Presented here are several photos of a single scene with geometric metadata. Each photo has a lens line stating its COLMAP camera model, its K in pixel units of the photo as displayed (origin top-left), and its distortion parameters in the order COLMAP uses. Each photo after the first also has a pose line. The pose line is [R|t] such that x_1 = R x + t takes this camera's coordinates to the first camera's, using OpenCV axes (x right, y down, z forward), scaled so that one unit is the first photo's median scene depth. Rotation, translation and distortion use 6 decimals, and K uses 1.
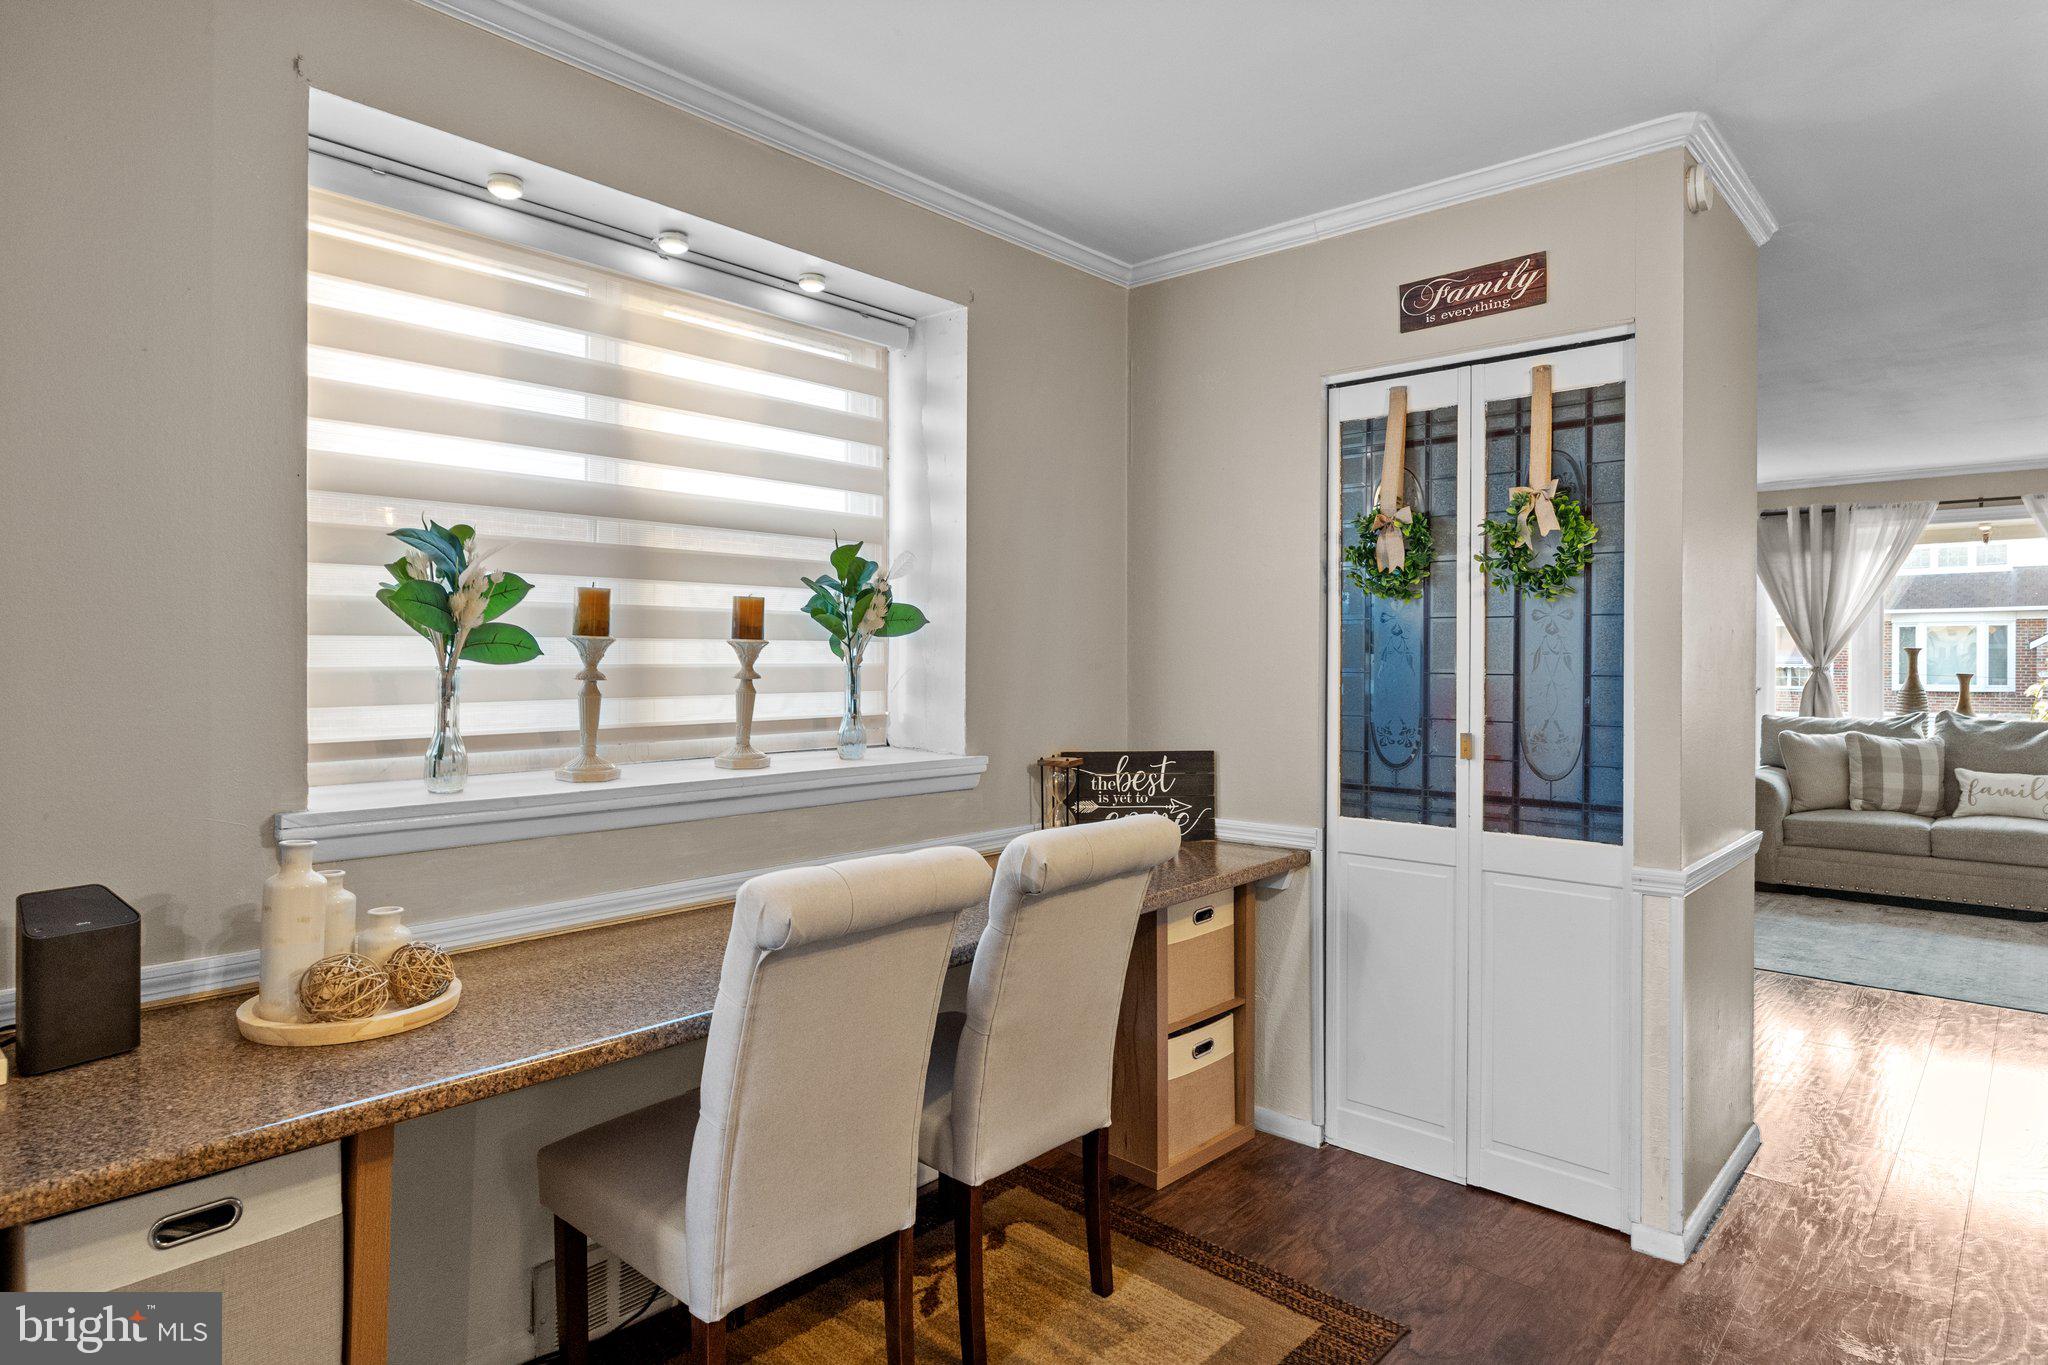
lens RADIAL K [[1138.4, 0, 1024.0], [0, 1138.4, 681.1], [0, 0, 1]] dist [-0.002697, -0.000001]
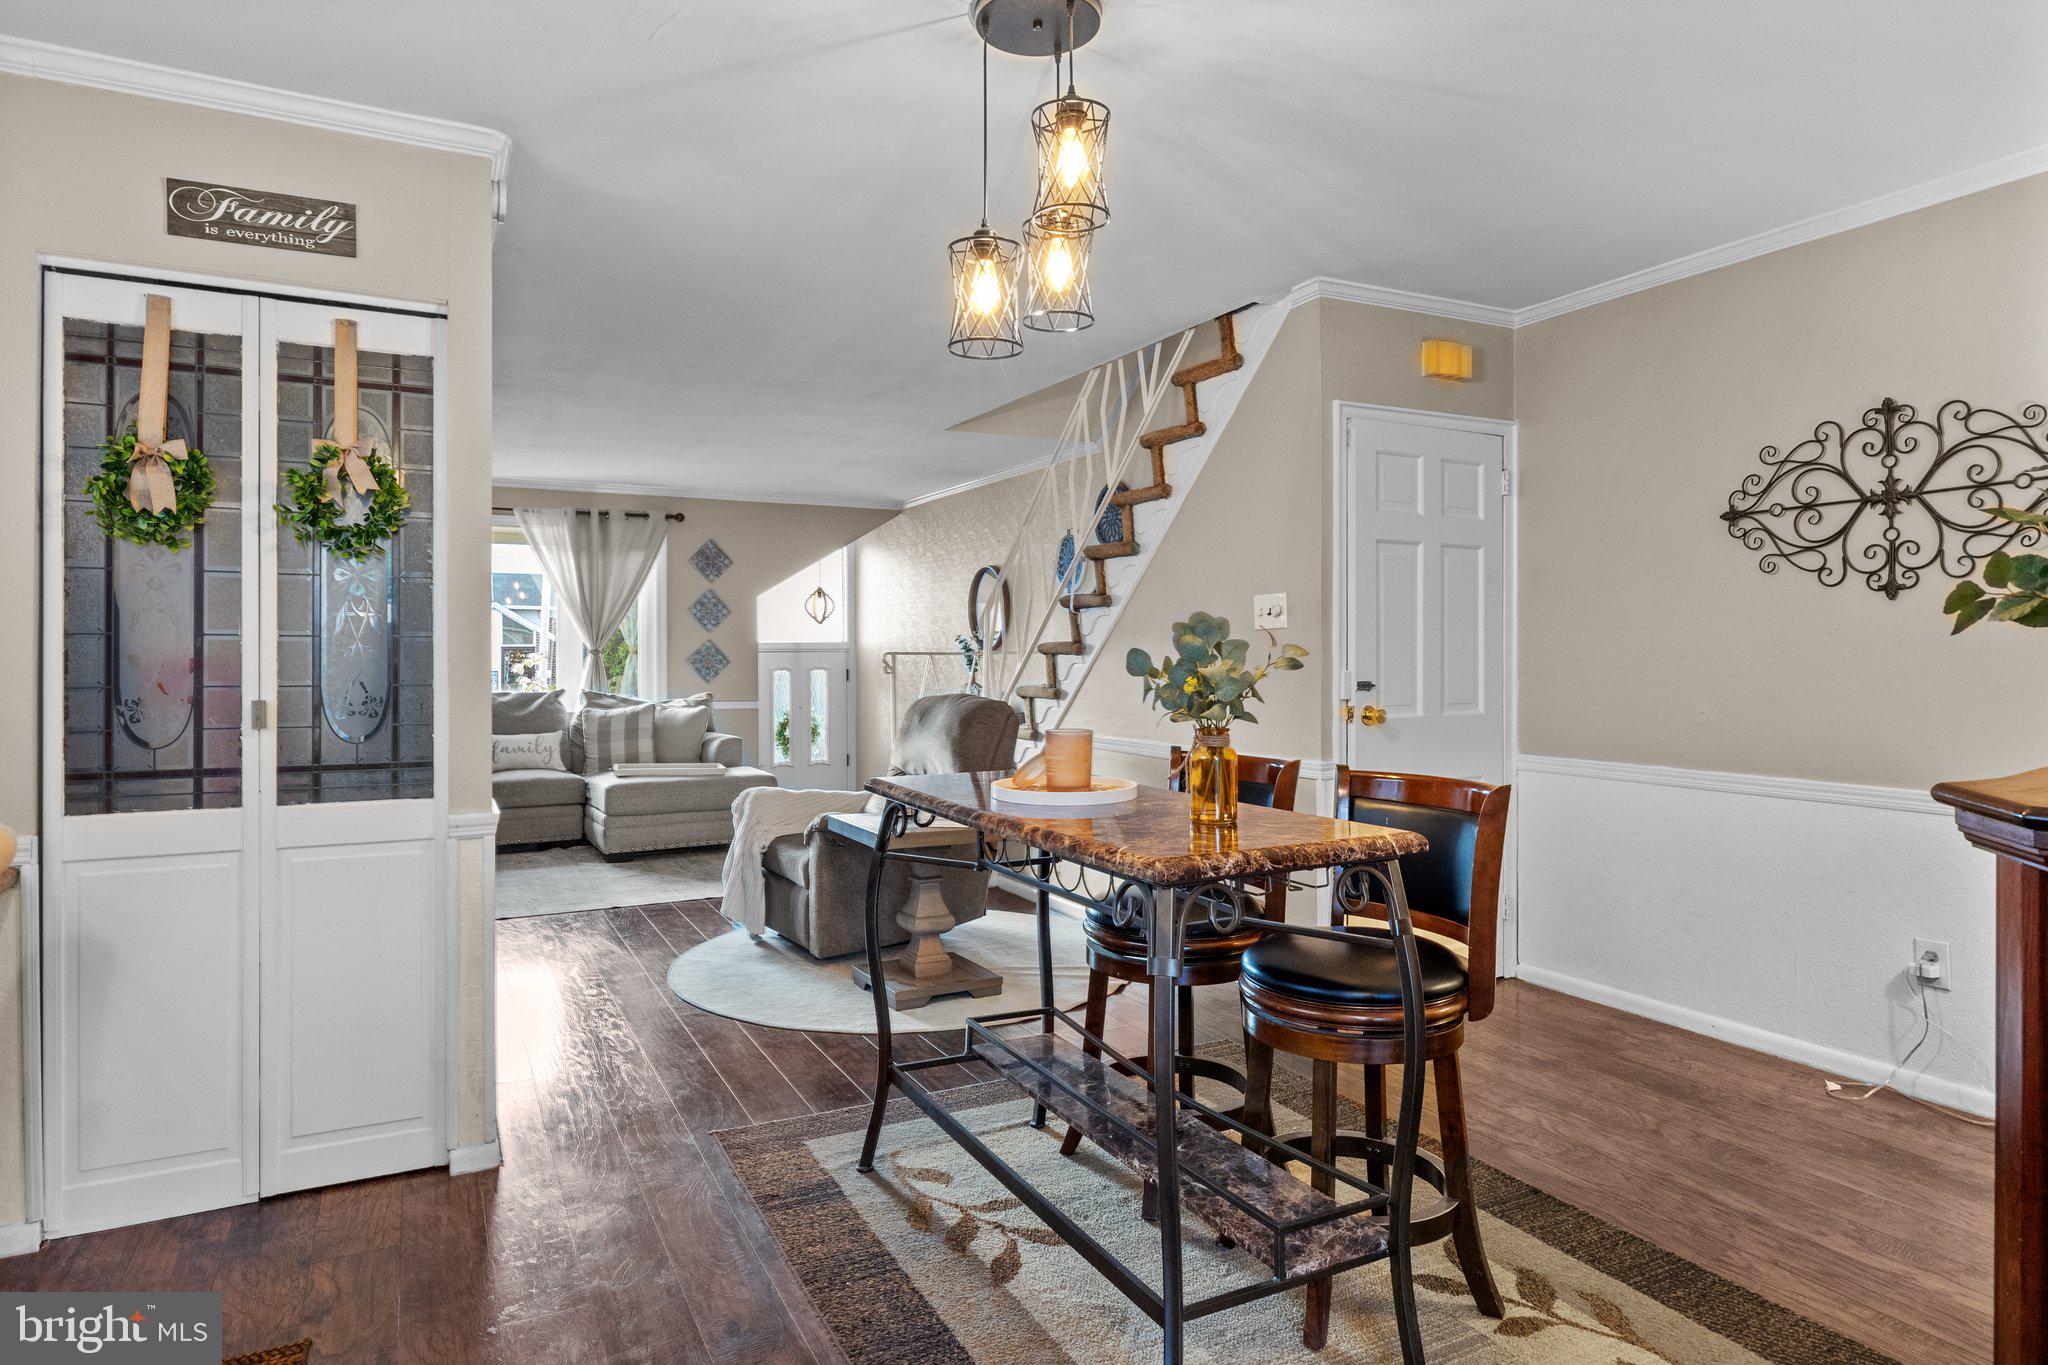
lens RADIAL K [[1189.0, 0, 1024.0], [0, 1189.0, 663.4], [0, 0, 1]] dist [0.000596, -0.000264]
pose [[0.345524, -0.013560, 0.938312, -0.294887], [0.018031, 0.999807, 0.007809, 0.020154], [-0.938237, 0.014221, 0.345701, 0.099384]]
